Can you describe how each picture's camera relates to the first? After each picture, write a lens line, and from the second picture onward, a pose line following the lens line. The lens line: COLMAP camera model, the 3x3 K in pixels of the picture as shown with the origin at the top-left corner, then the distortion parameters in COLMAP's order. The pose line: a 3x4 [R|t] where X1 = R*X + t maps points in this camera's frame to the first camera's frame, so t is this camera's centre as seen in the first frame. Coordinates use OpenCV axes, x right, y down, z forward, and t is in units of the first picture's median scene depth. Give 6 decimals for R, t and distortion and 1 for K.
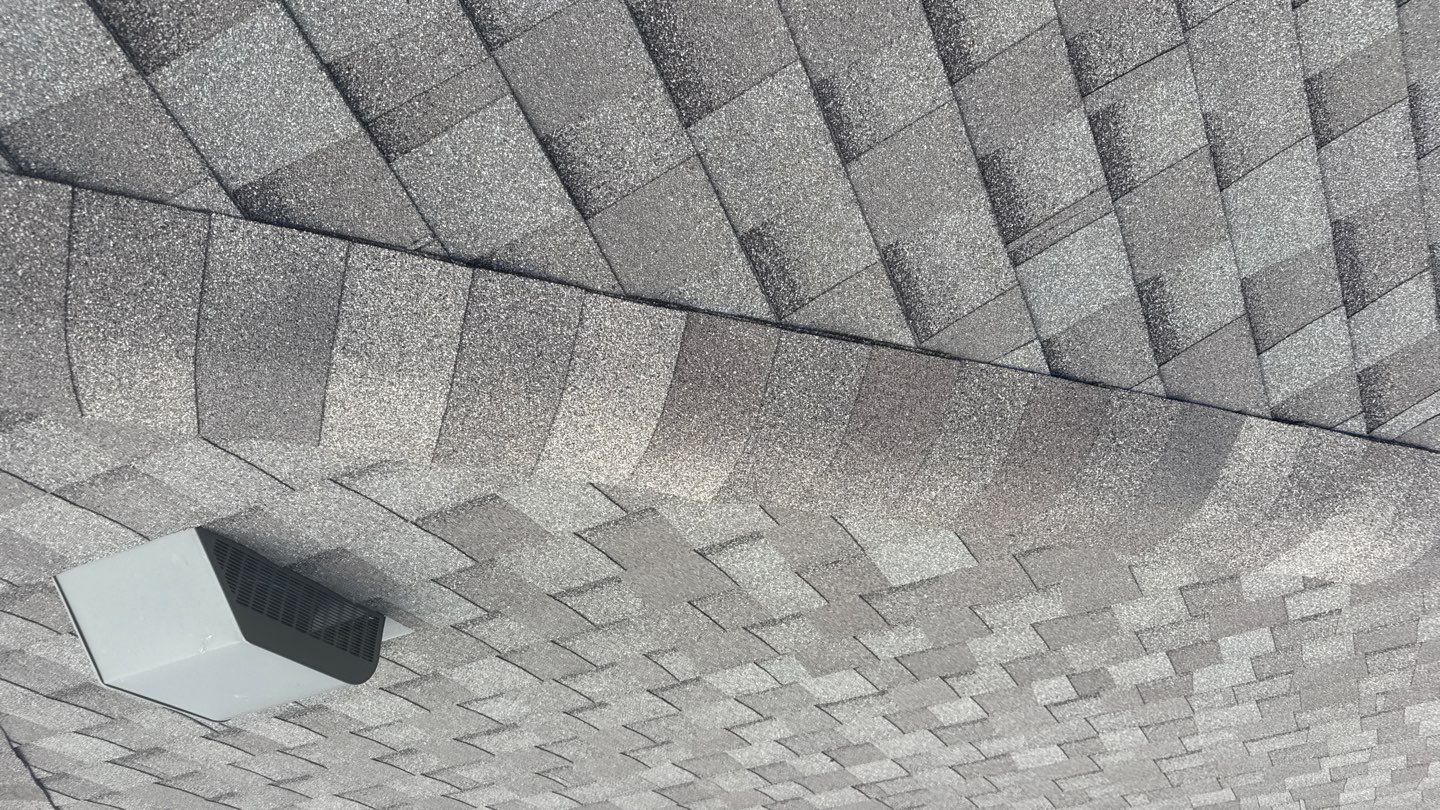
lens RADIAL K [[949.4, 0, 677.0], [0, 949.4, 439.8], [0, 0, 1]] dist [0.069737, -0.081709]
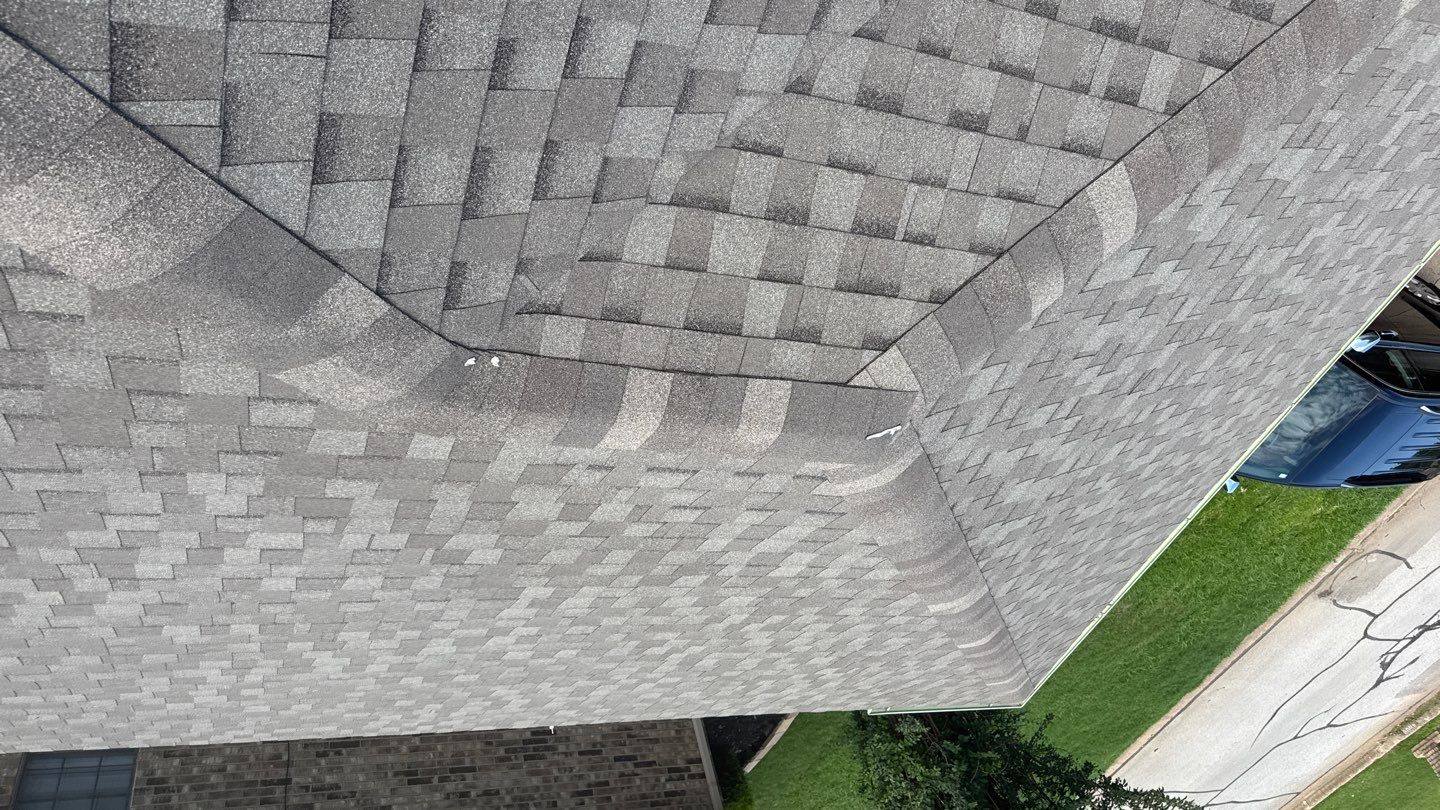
lens RADIAL K [[949.4, 0, 677.0], [0, 949.4, 439.8], [0, 0, 1]] dist [0.069737, -0.081709]
pose [[0.678989, 0.289895, 0.674488, 0.563266], [-0.364139, 0.930743, -0.033465, 0.126127], [-0.637477, -0.222885, 0.737527, -0.068305]]
